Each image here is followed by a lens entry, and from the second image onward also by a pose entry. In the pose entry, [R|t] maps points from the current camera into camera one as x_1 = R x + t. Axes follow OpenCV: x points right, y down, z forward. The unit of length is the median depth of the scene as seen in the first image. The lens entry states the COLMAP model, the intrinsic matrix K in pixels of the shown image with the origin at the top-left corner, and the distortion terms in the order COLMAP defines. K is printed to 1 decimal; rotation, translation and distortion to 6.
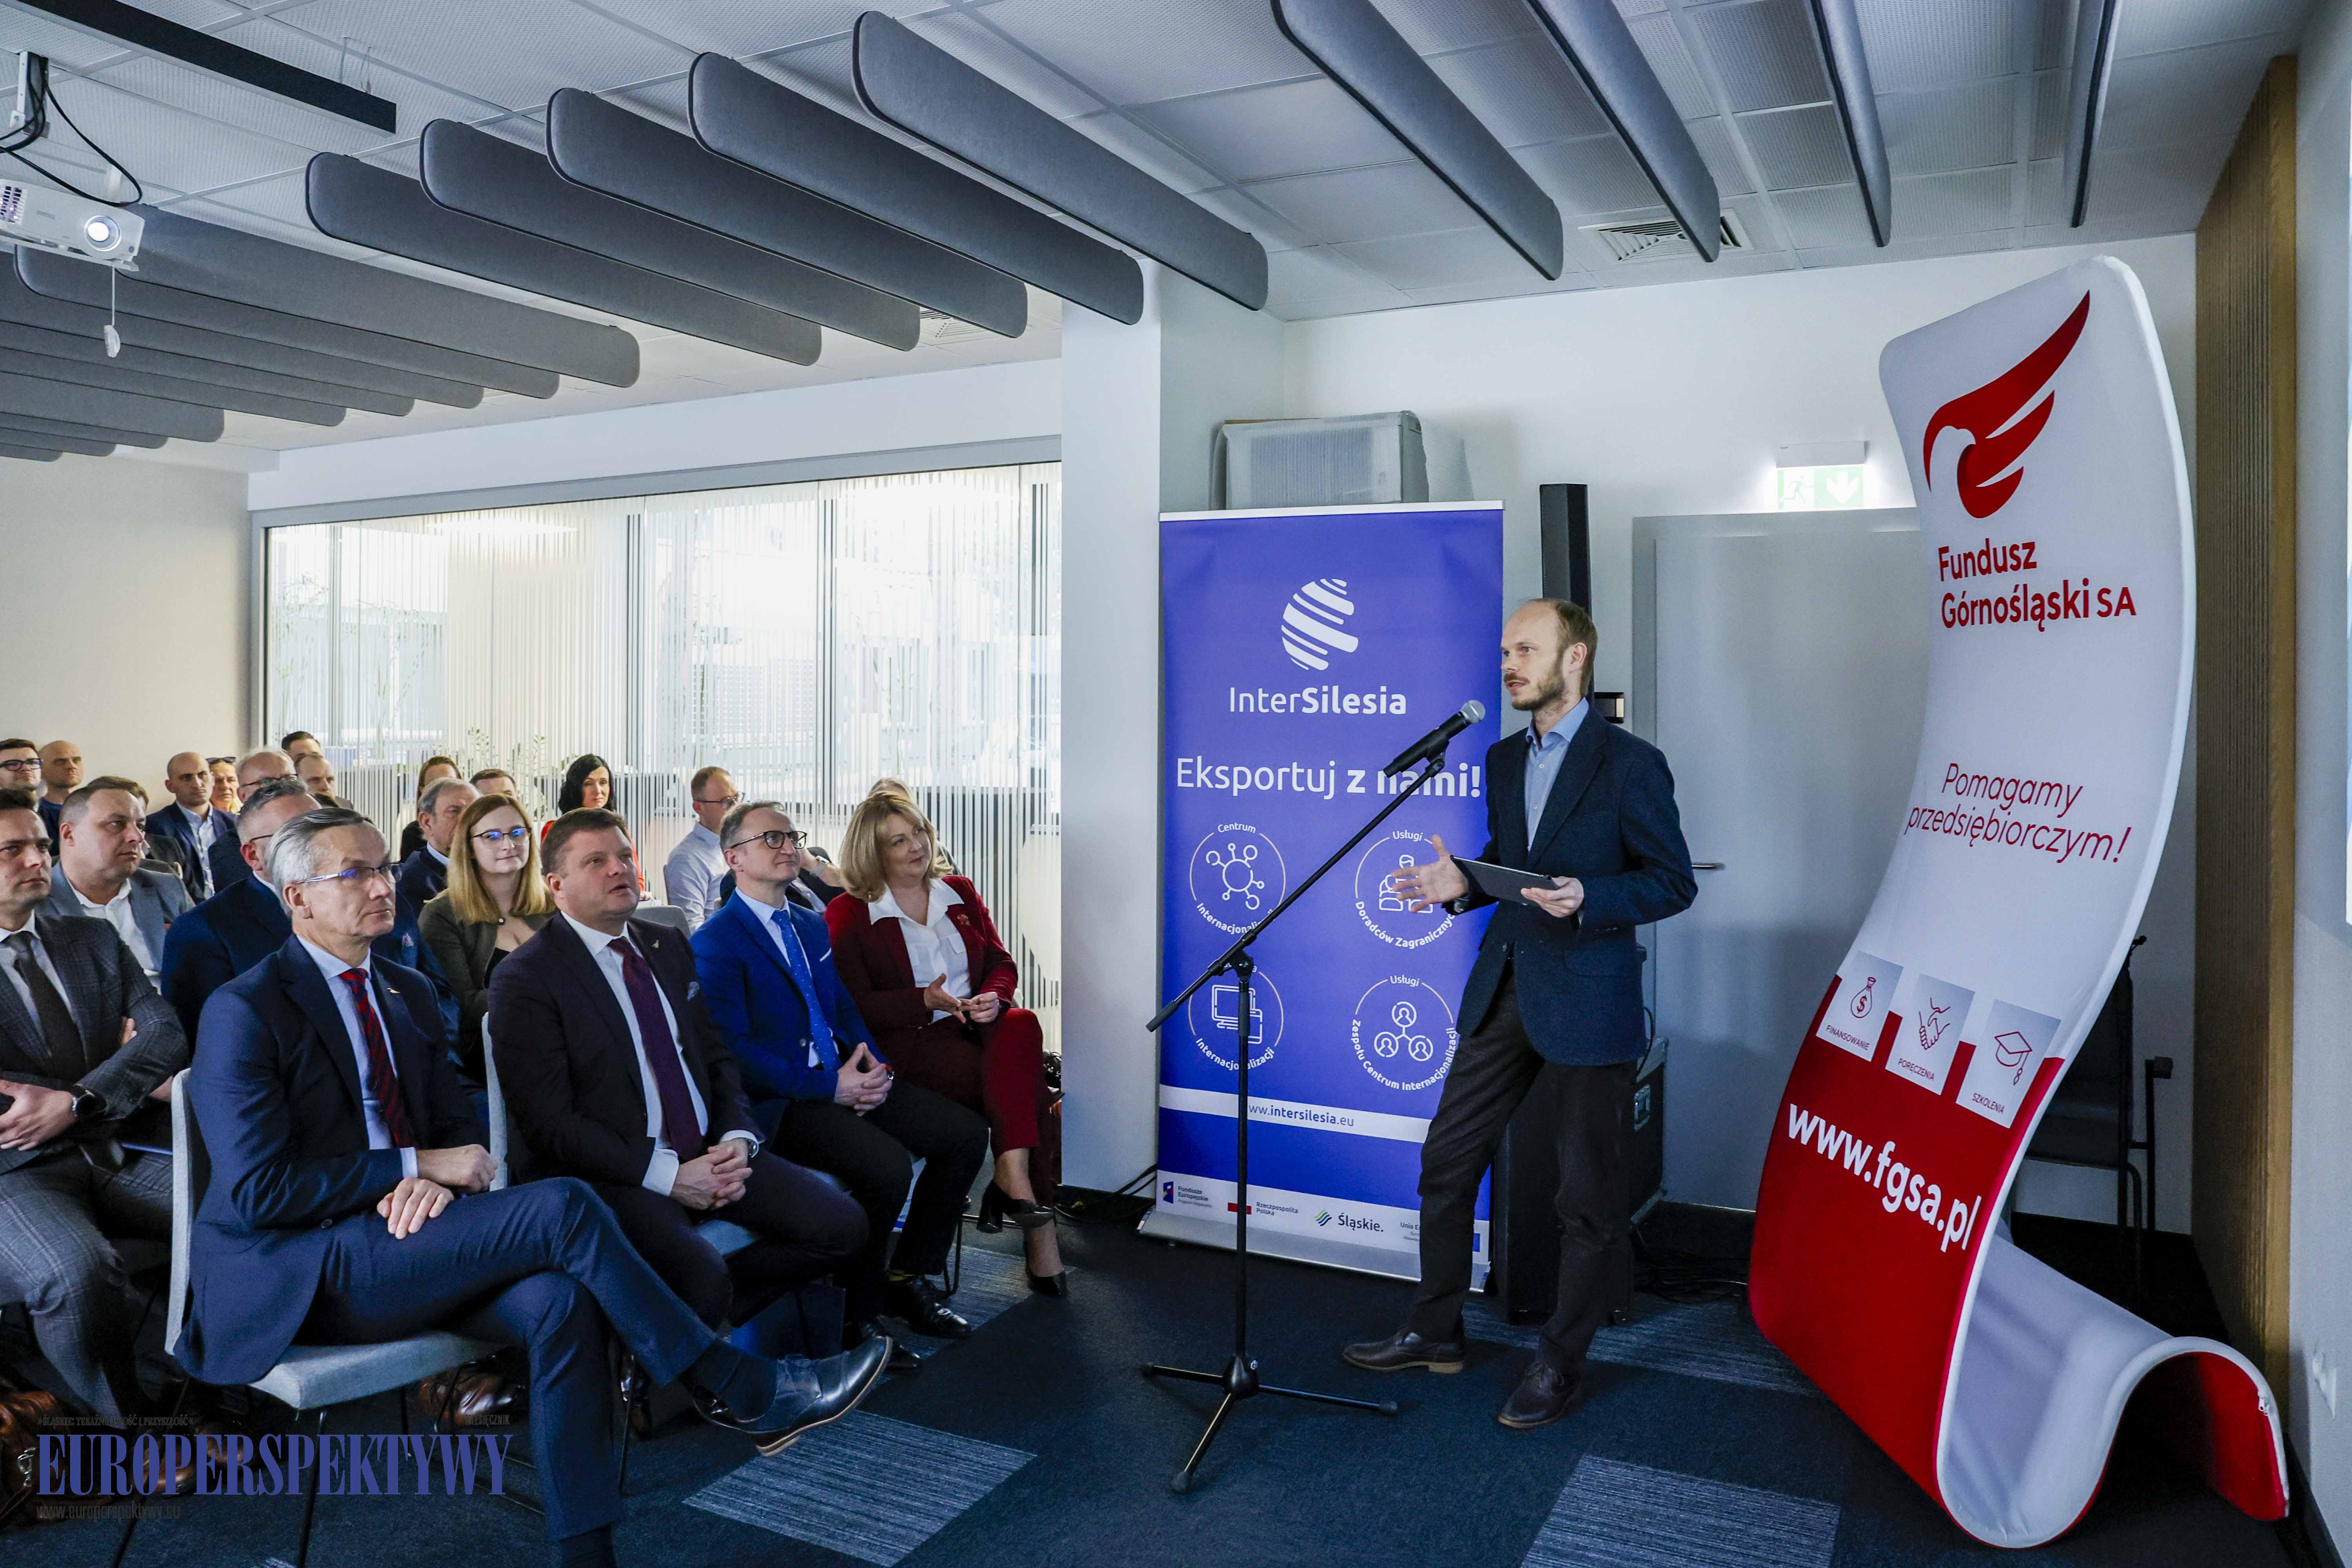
lens RADIAL K [[1629.1, 0, 1230.3], [0, 1629.1, 689.7], [0, 0, 1]] dist [-0.033274, 0.015074]
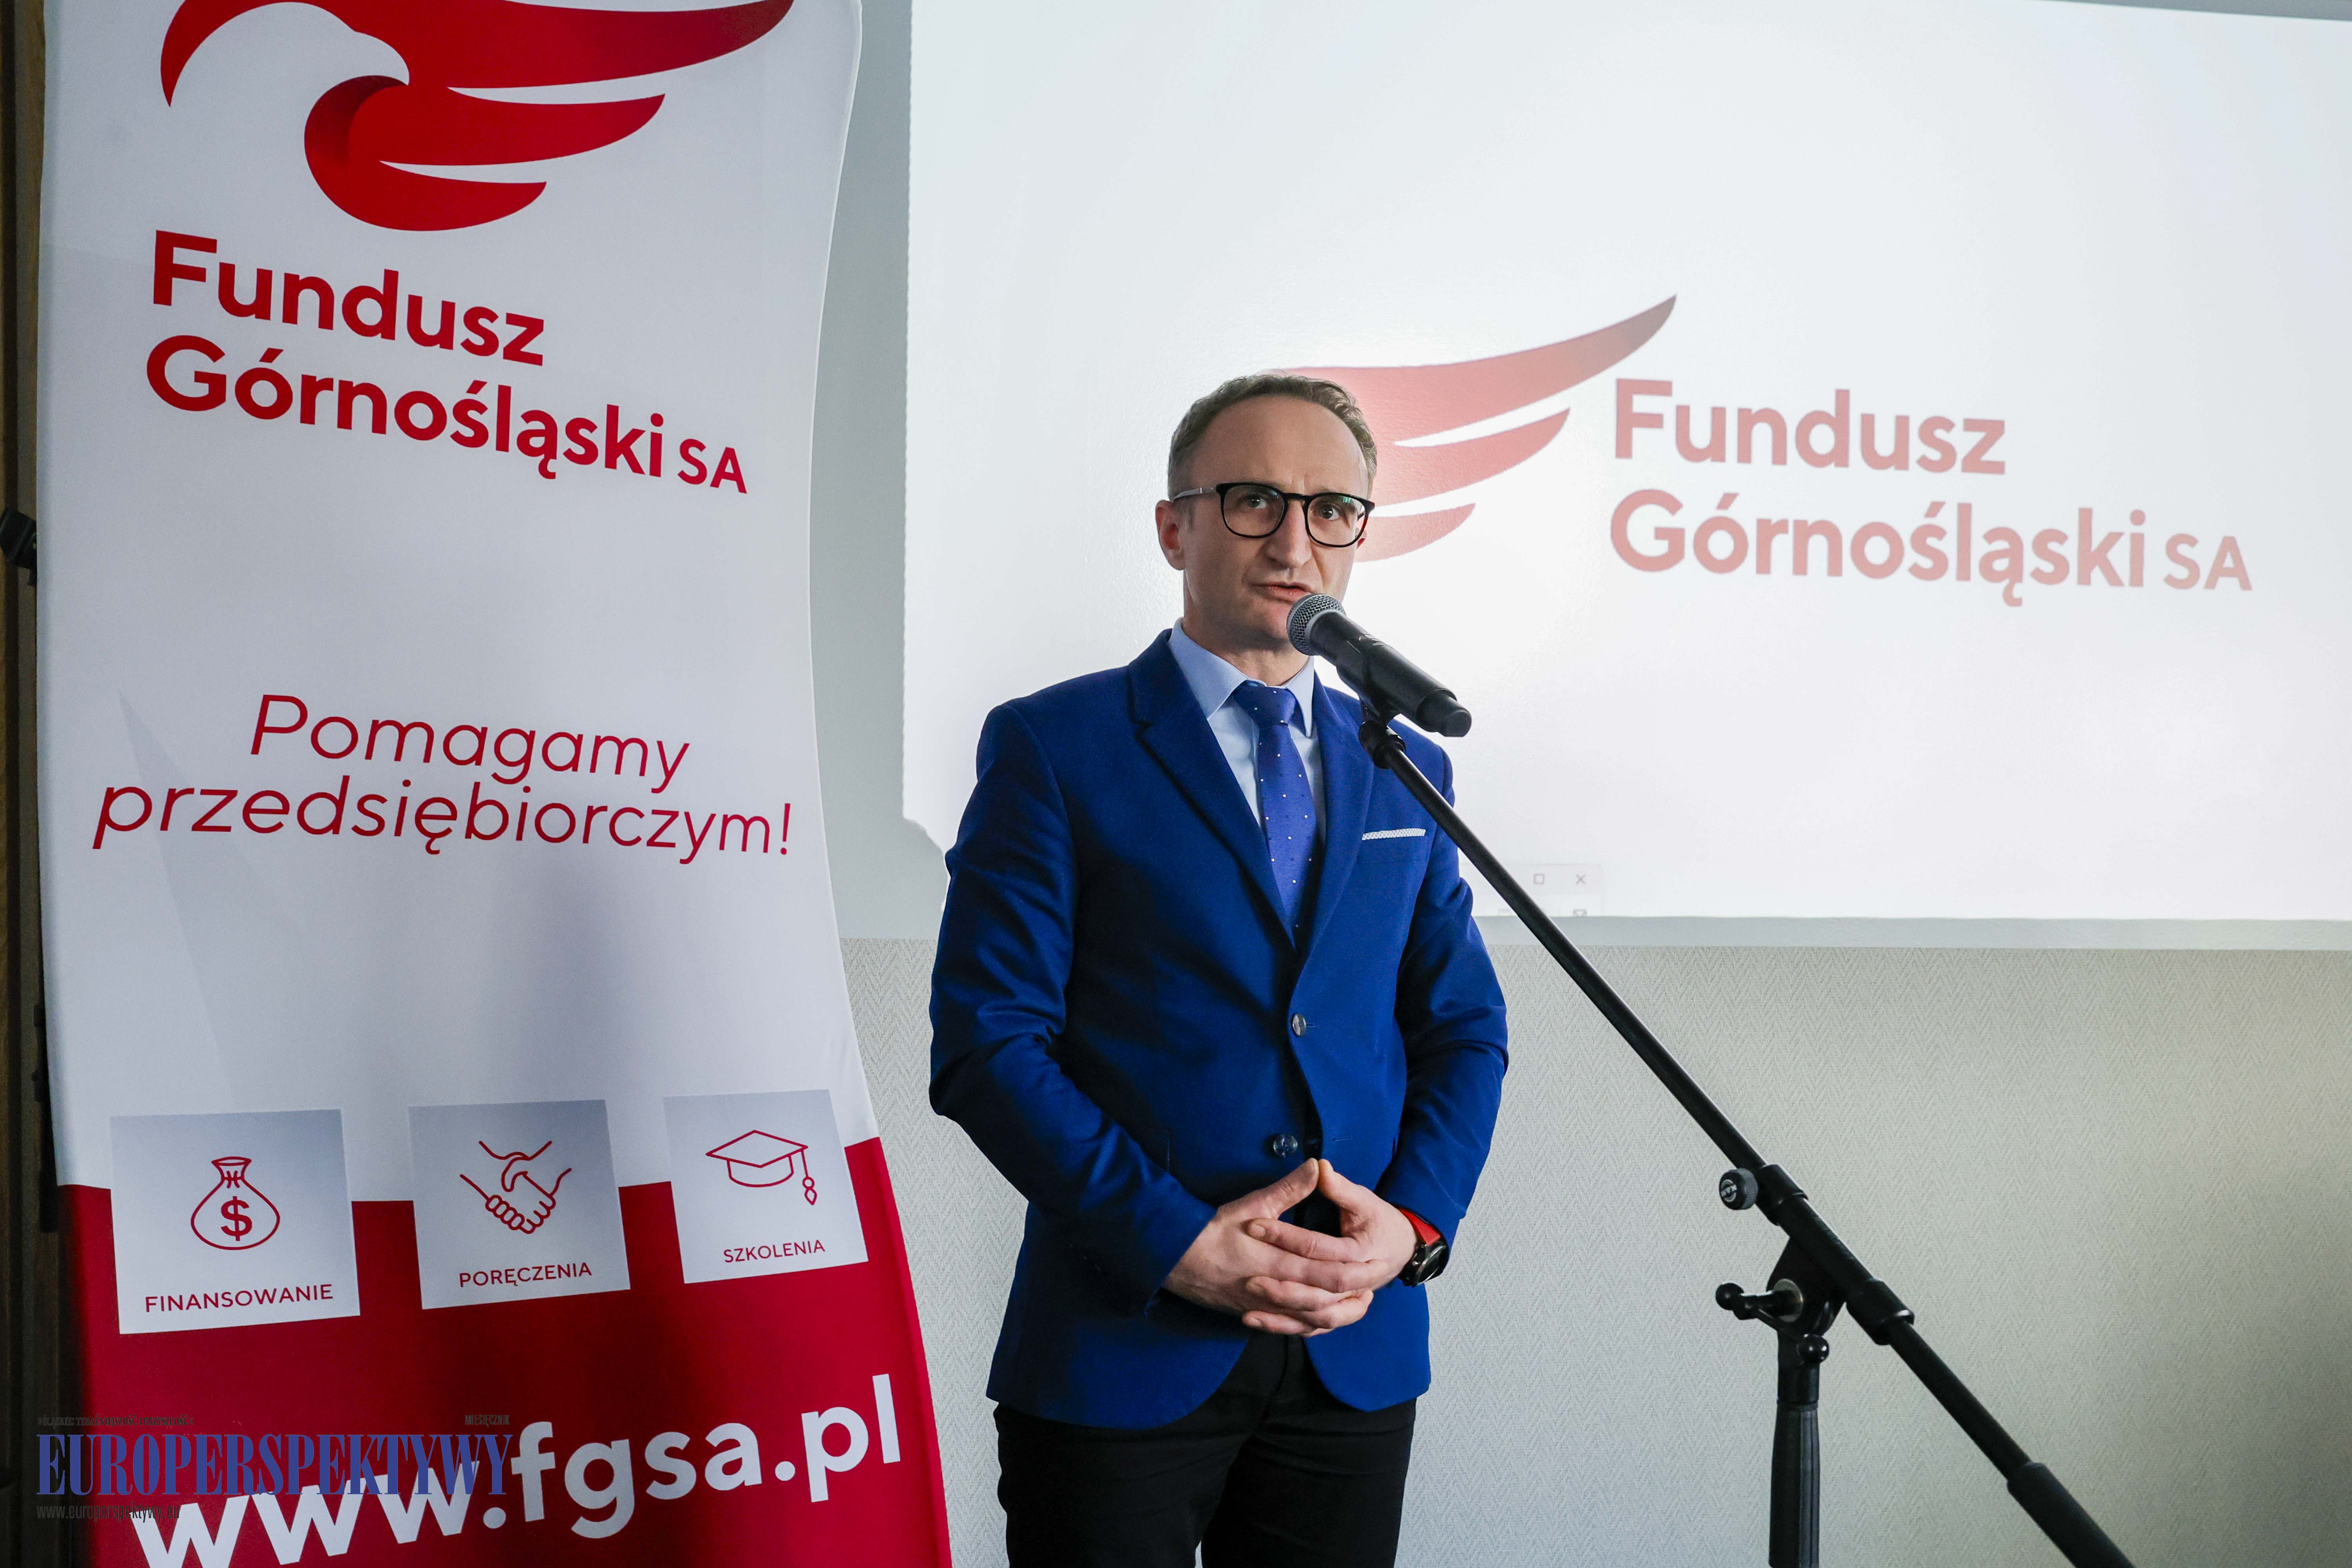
lens RADIAL K [[1984.0, 0, 1154.5], [0, 1984.0, 958.8], [0, 0, 1]] dist [-0.022140, 0.026774]
pose [[-0.517794, -0.042512, 0.854448, -0.208497], [-0.023445, 0.999095, 0.035501, 0.096842], [-0.855184, -0.001650, -0.518322, 1.070957]]
